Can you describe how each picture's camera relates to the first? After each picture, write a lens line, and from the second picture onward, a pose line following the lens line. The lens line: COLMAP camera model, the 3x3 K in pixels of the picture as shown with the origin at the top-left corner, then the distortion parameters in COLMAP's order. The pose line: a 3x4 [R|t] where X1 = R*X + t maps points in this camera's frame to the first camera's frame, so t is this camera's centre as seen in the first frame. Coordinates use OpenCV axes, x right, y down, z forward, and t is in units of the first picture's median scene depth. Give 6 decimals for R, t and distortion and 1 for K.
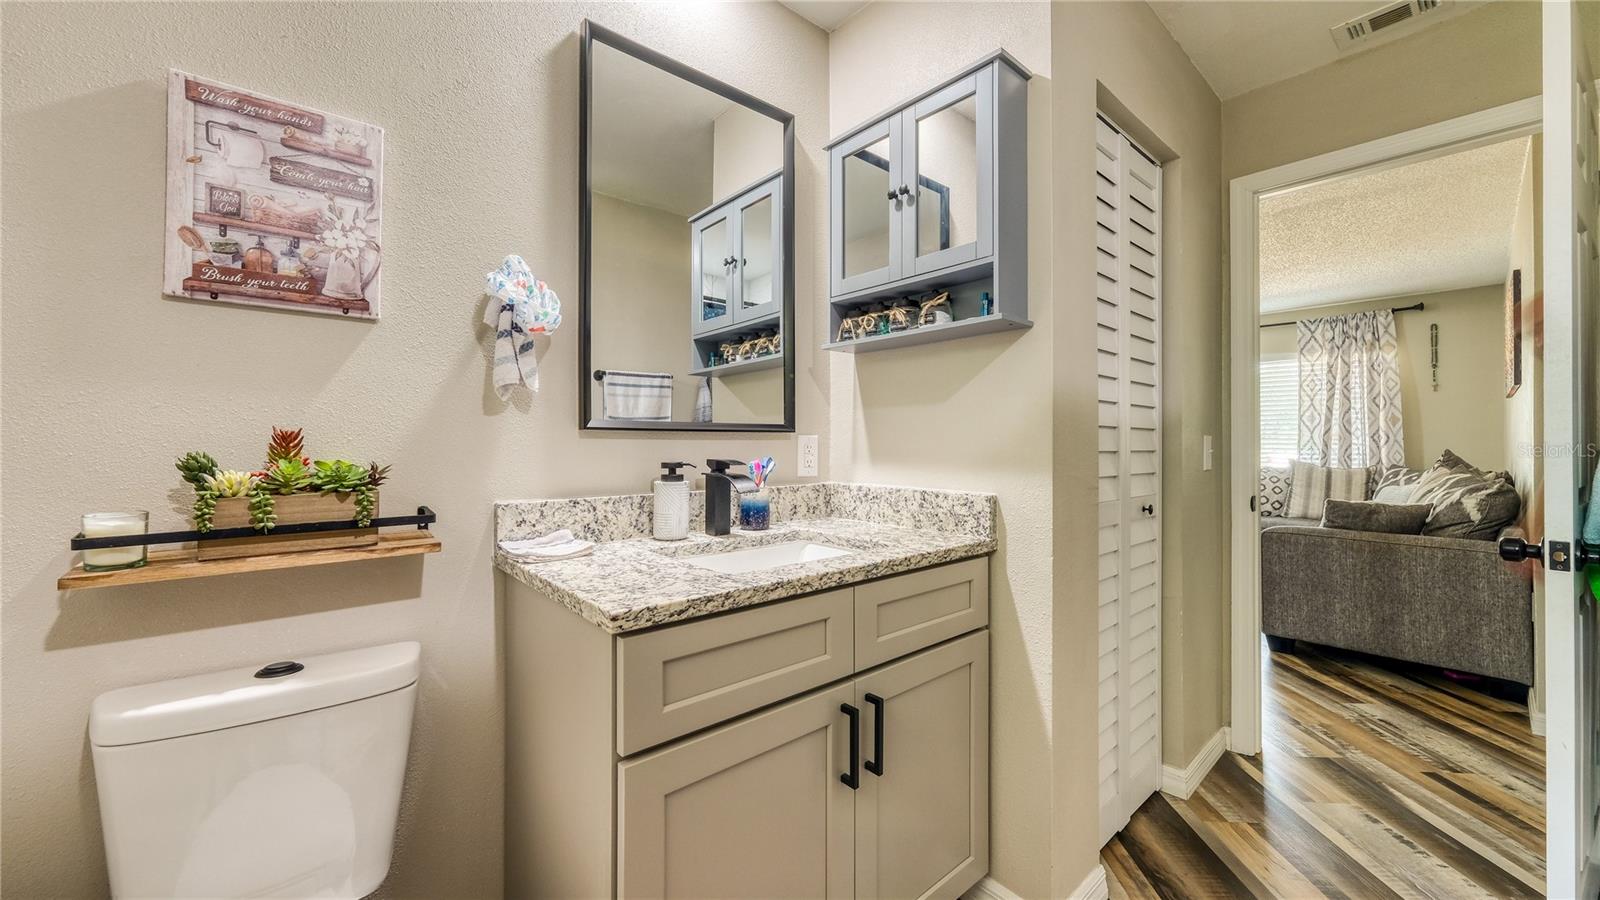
lens RADIAL K [[576.4, 0, 791.6], [0, 576.4, 439.1], [0, 0, 1]] dist [0.000224, 0.000021]
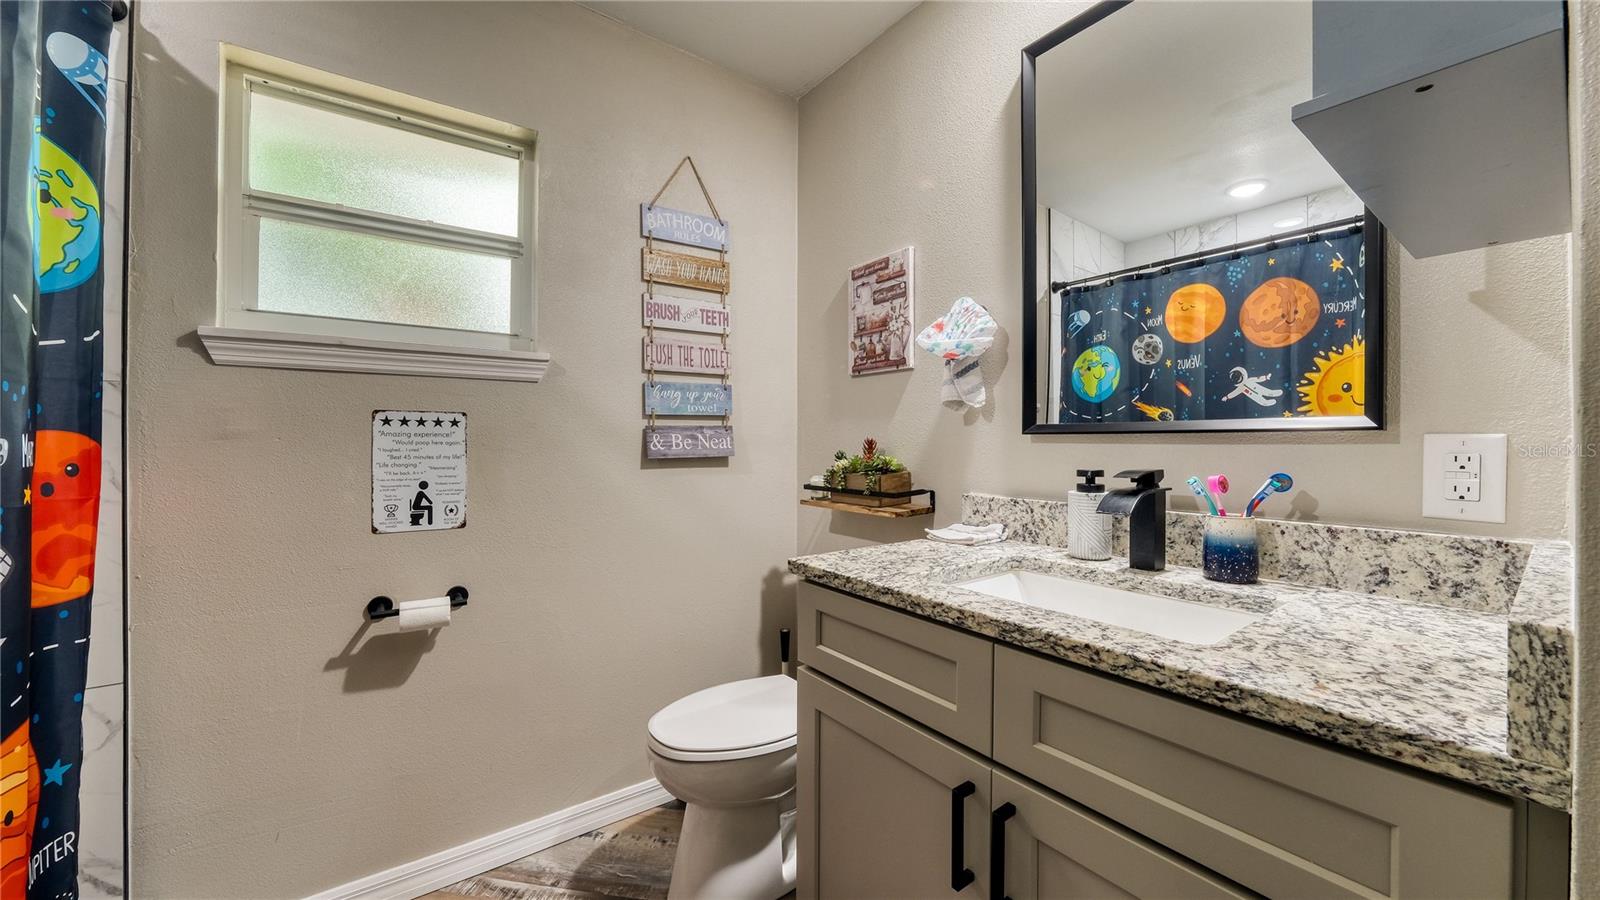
lens RADIAL K [[572.8, 0, 800.8], [0, 572.8, 432.7], [0, 0, 1]] dist [-0.012322, 0.006629]
pose [[-0.049394, -0.012417, -0.998702, 0.898814], [0.011928, 0.999844, -0.013021, -0.013804], [0.998708, -0.012555, -0.049239, 0.808831]]
